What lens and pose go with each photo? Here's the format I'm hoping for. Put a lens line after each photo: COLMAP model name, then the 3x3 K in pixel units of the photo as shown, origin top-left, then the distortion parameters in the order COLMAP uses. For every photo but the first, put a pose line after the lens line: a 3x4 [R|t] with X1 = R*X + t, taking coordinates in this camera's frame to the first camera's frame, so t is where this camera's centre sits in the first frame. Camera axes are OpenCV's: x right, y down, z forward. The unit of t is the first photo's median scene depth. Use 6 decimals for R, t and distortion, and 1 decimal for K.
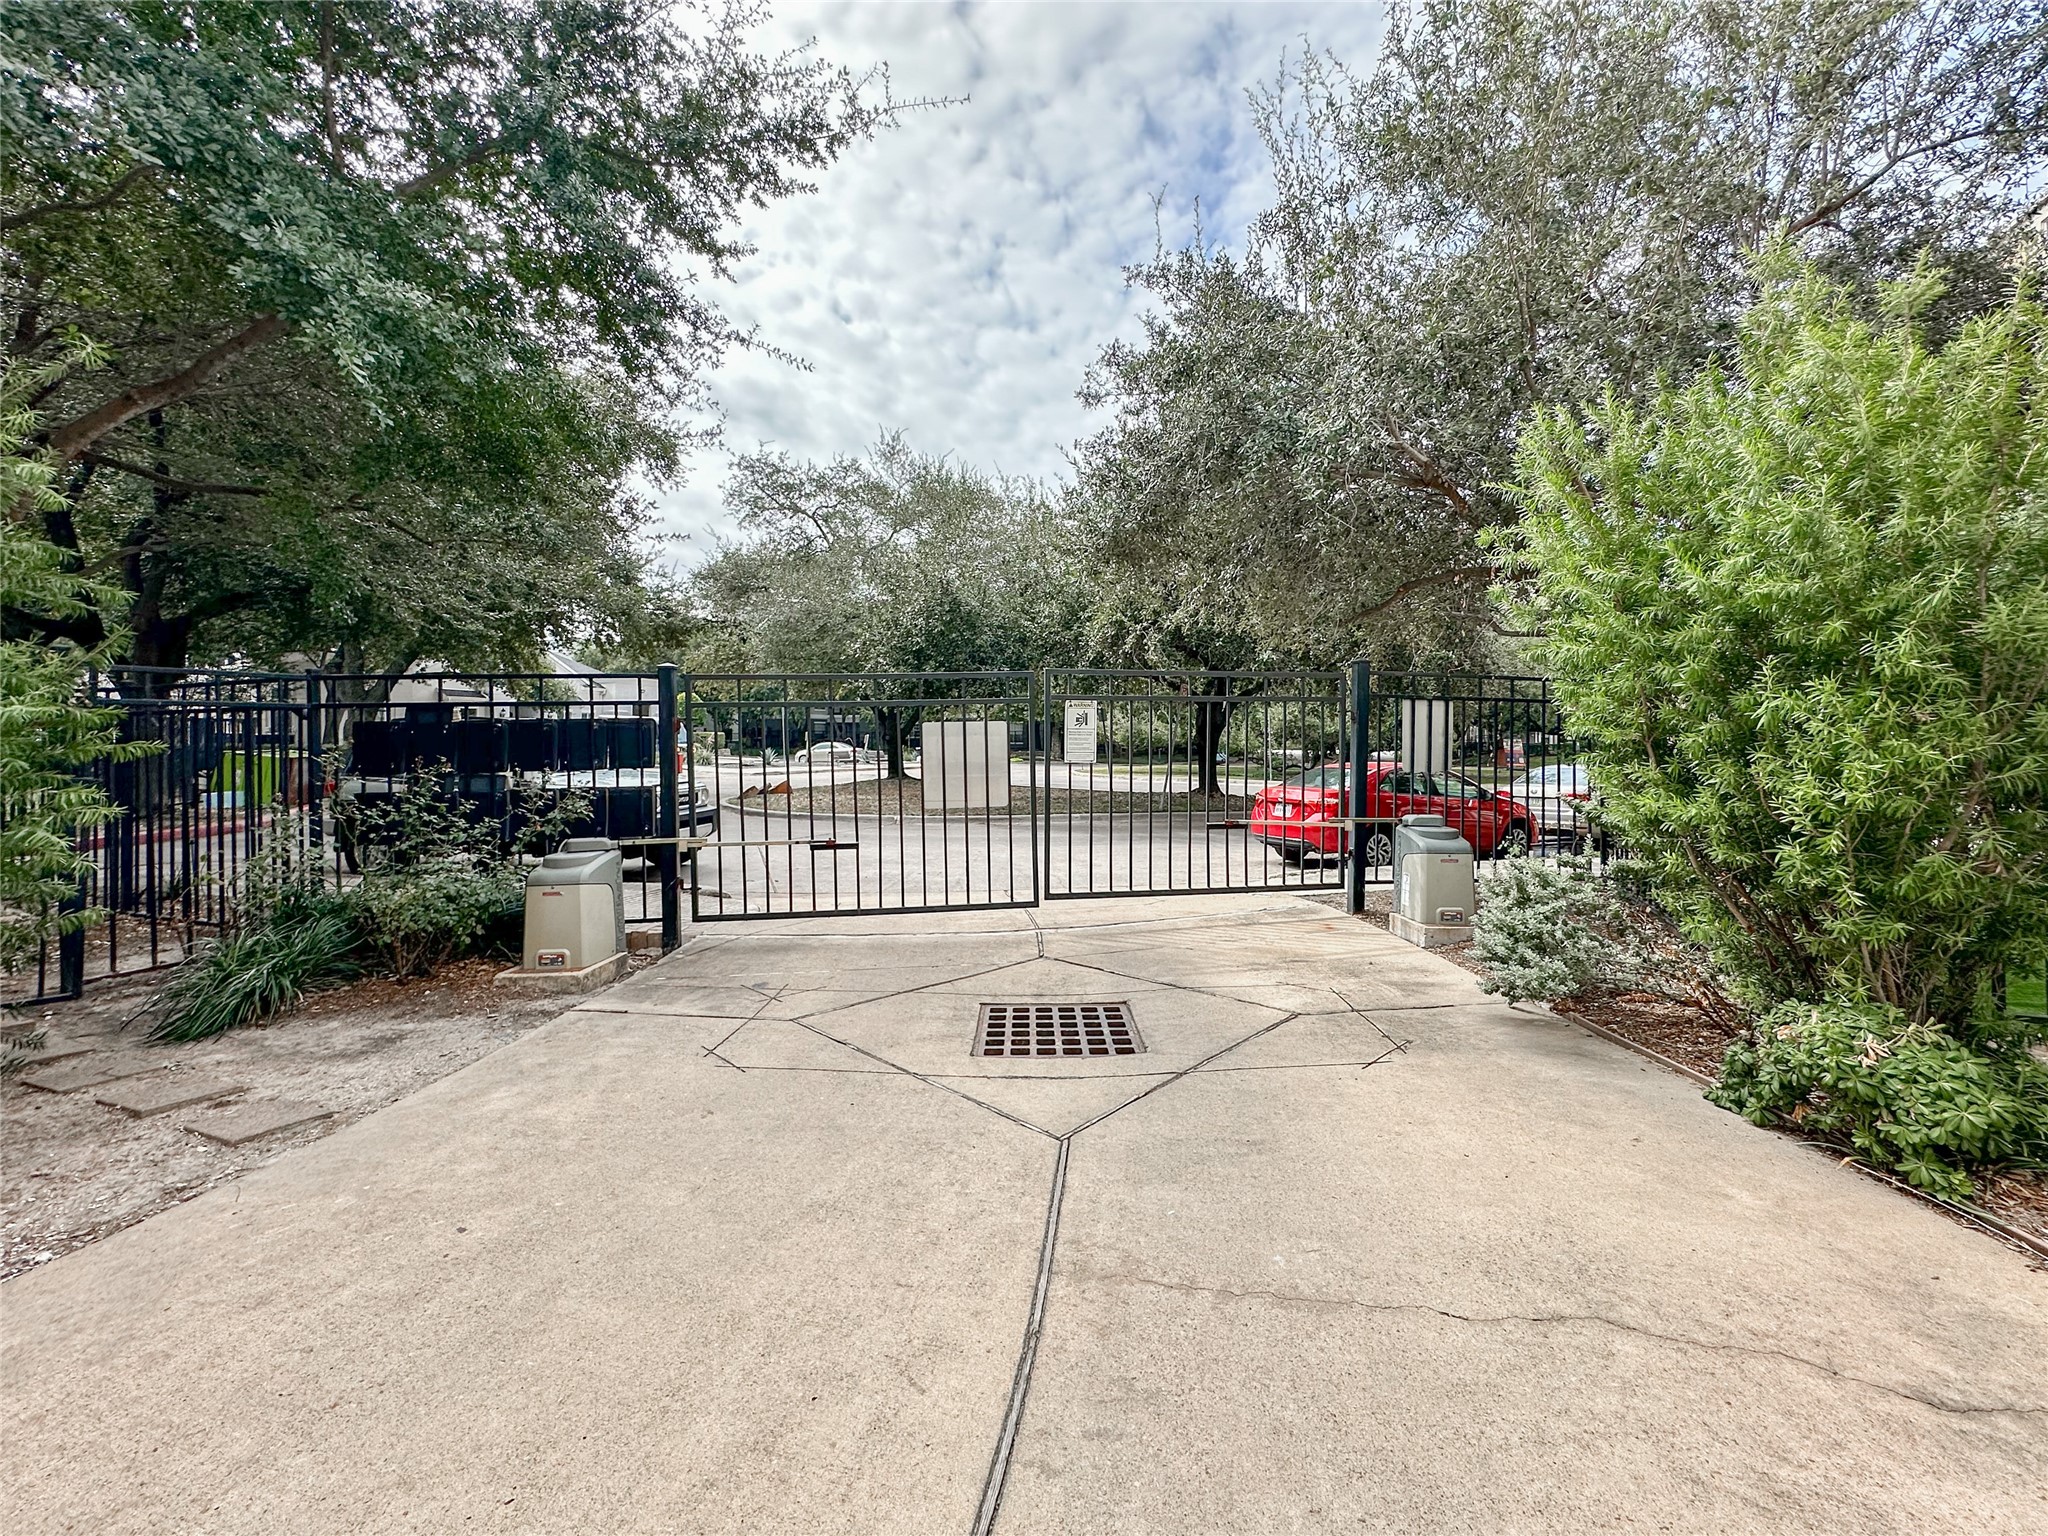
lens RADIAL K [[843.8, 0, 1032.6], [0, 843.8, 762.1], [0, 0, 1]] dist [-0.001132, 0.000299]
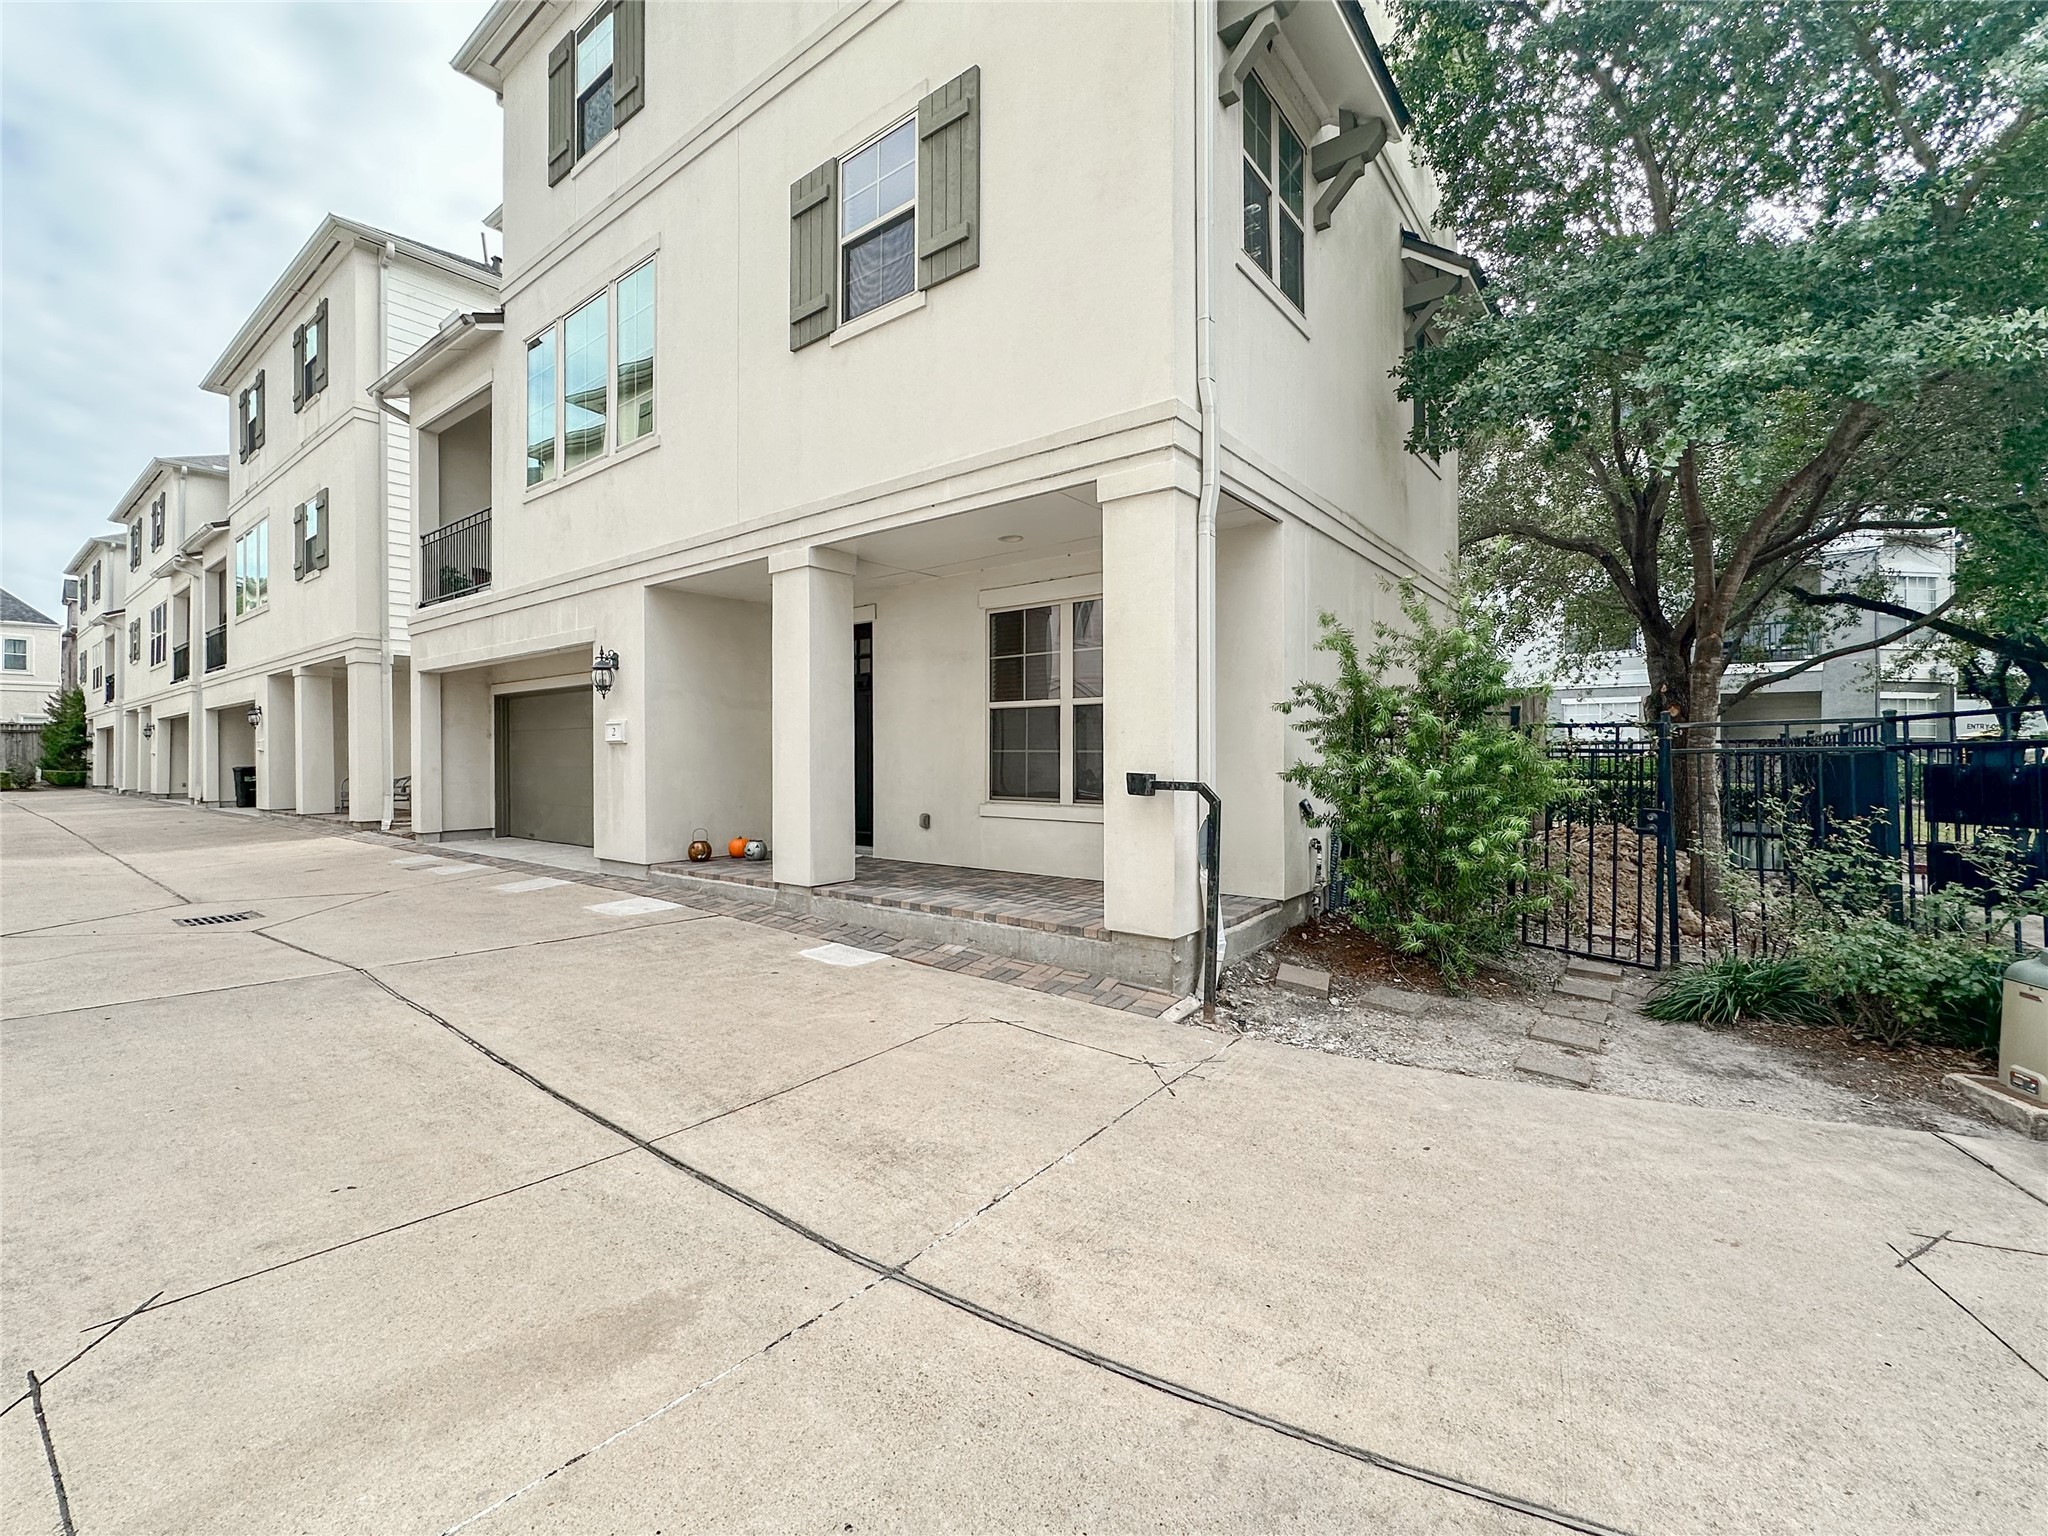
lens RADIAL K [[843.8, 0, 1032.6], [0, 843.8, 762.1], [0, 0, 1]] dist [-0.001132, 0.000299]
pose [[-0.250839, 0.003923, -0.968021, 0.610742], [-0.027565, 0.999557, 0.011194, -0.057079], [0.967636, 0.029491, -0.250620, 0.520418]]
